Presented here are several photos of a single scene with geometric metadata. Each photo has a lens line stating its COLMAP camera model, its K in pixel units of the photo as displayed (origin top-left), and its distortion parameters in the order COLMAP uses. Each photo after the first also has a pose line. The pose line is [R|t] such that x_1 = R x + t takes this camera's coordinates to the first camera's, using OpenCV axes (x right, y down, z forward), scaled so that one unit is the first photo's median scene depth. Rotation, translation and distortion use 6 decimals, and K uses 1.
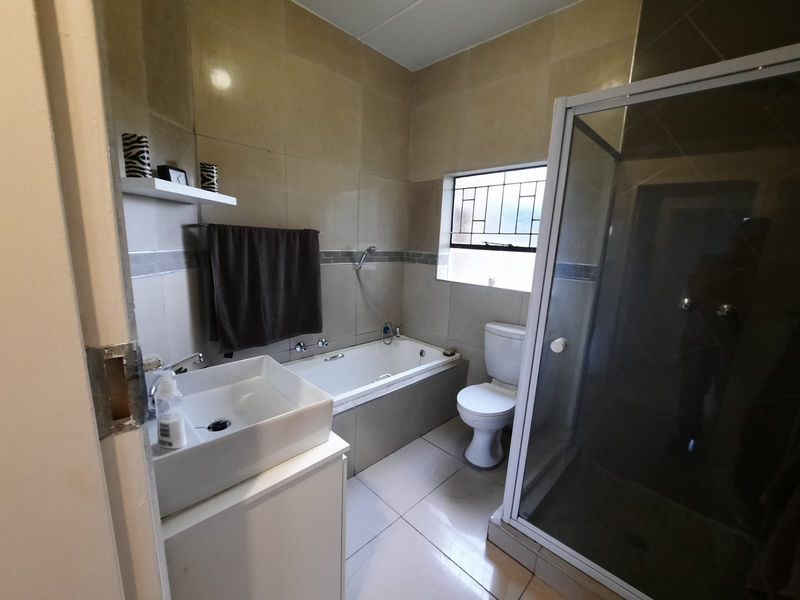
lens RADIAL K [[328.4, 0, 388.9], [0, 328.4, 306.3], [0, 0, 1]] dist [0.000014, -0.000082]
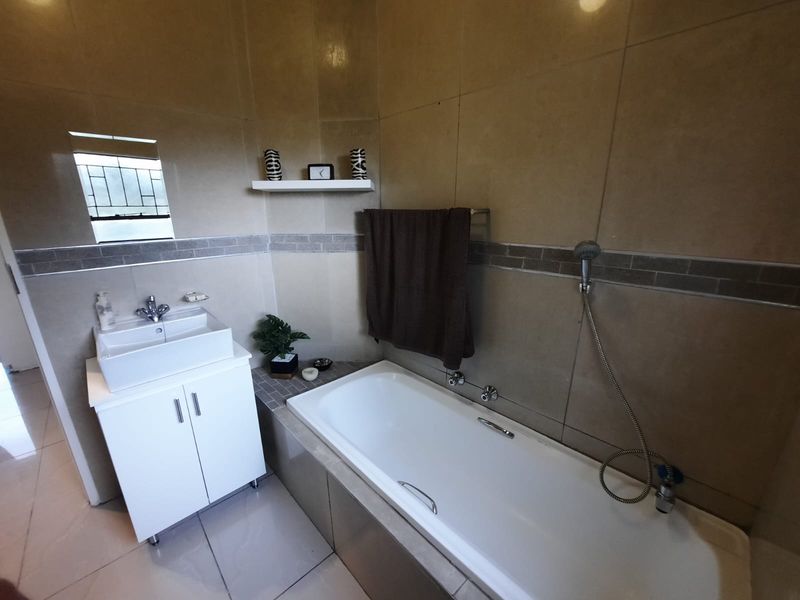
lens RADIAL K [[328.4, 0, 388.9], [0, 328.4, 306.3], [0, 0, 1]] dist [0.000014, -0.000082]
pose [[-0.029044, 0.248228, -0.968266, 0.469448], [-0.190498, 0.949546, 0.249143, -0.208984], [0.981258, 0.191689, 0.019708, 0.994121]]
